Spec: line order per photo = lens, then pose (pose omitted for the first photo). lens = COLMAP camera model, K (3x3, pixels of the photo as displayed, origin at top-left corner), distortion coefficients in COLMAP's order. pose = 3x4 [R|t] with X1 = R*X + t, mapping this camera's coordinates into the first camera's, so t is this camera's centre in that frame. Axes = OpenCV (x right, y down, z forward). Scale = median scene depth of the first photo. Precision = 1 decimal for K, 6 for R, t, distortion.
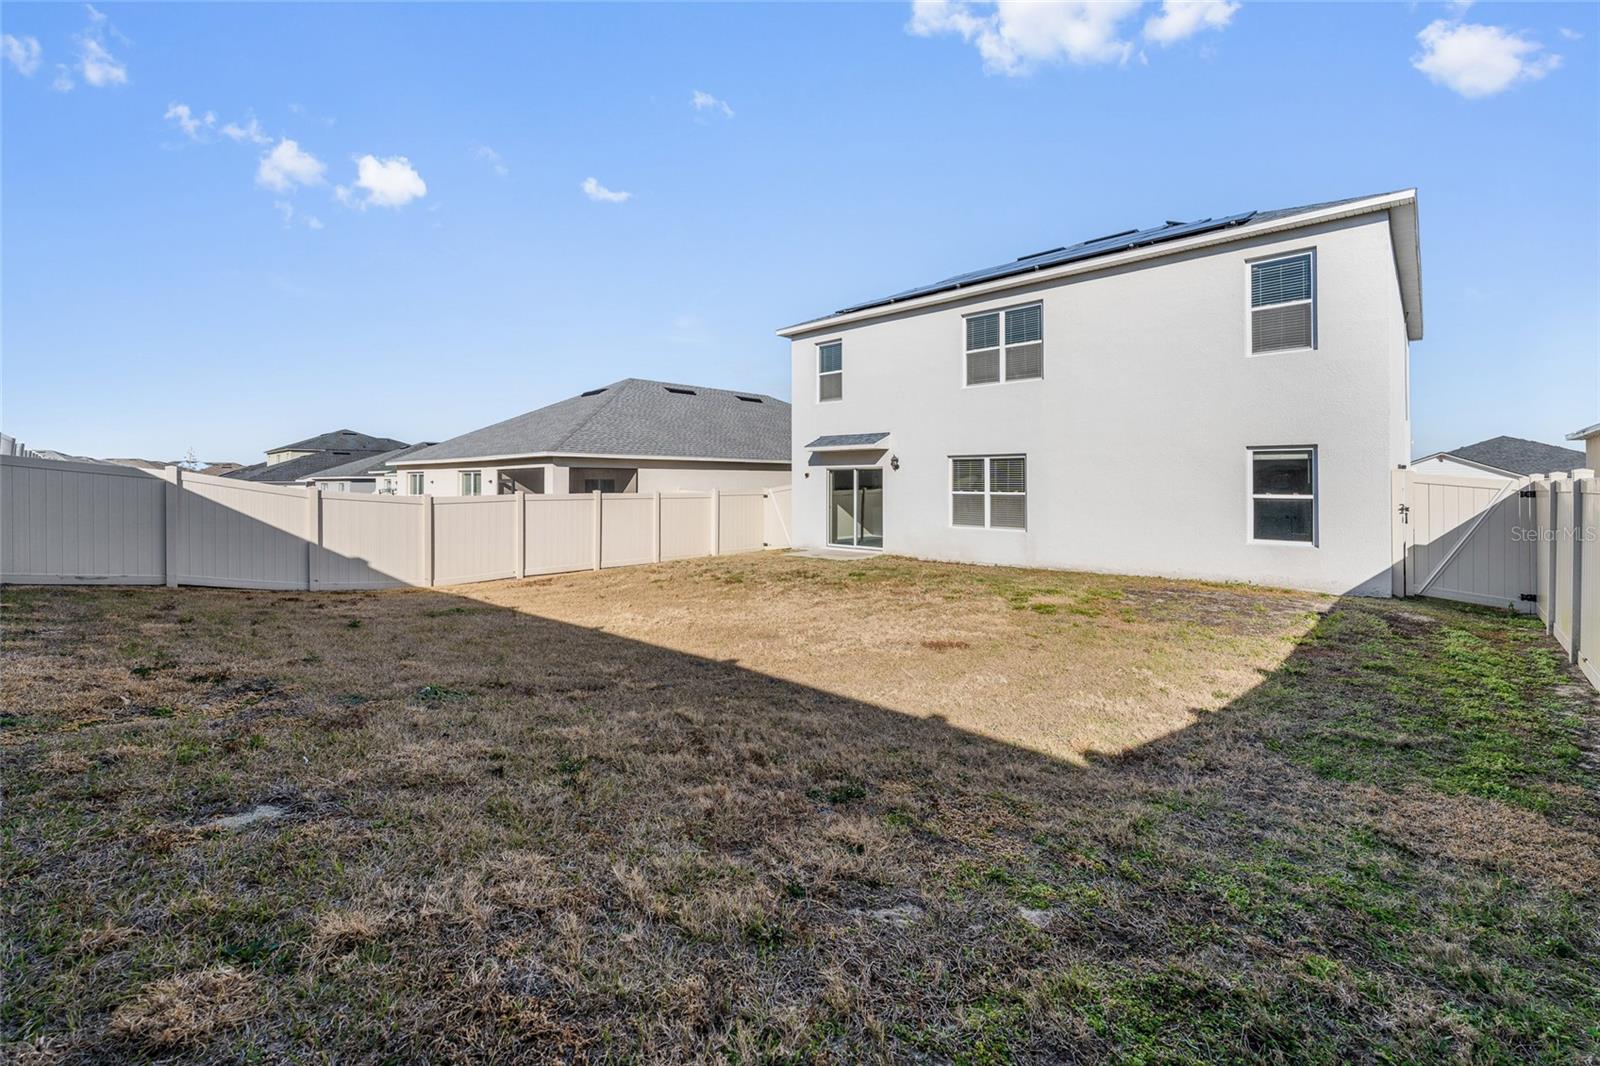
lens RADIAL K [[706.1, 0, 799.3], [0, 706.1, 500.0], [0, 0, 1]] dist [0.011727, -0.000074]
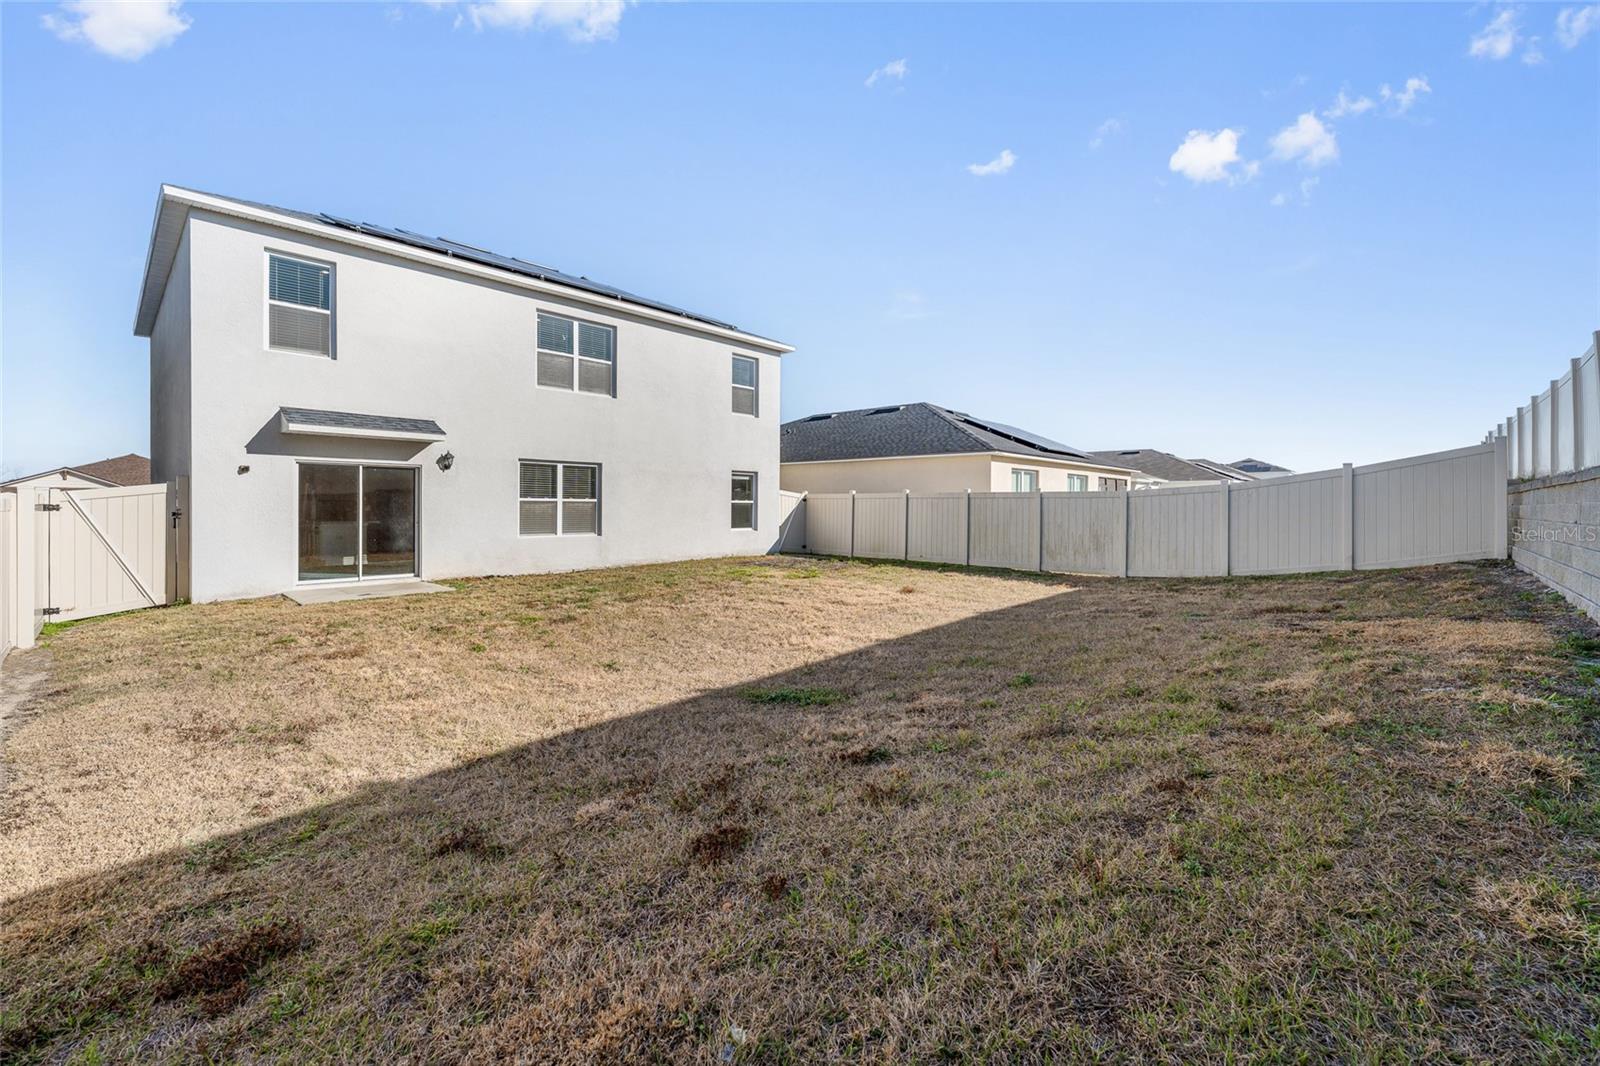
lens RADIAL K [[660.5, 0, 810.9], [0, 660.5, 522.2], [0, 0, 1]] dist [0.000325, -0.000192]
pose [[-0.036484, -0.043404, 0.998391, -0.673115], [0.000063, 0.999056, 0.043435, -0.018680], [-0.999334, 0.001647, -0.036447, 0.680504]]
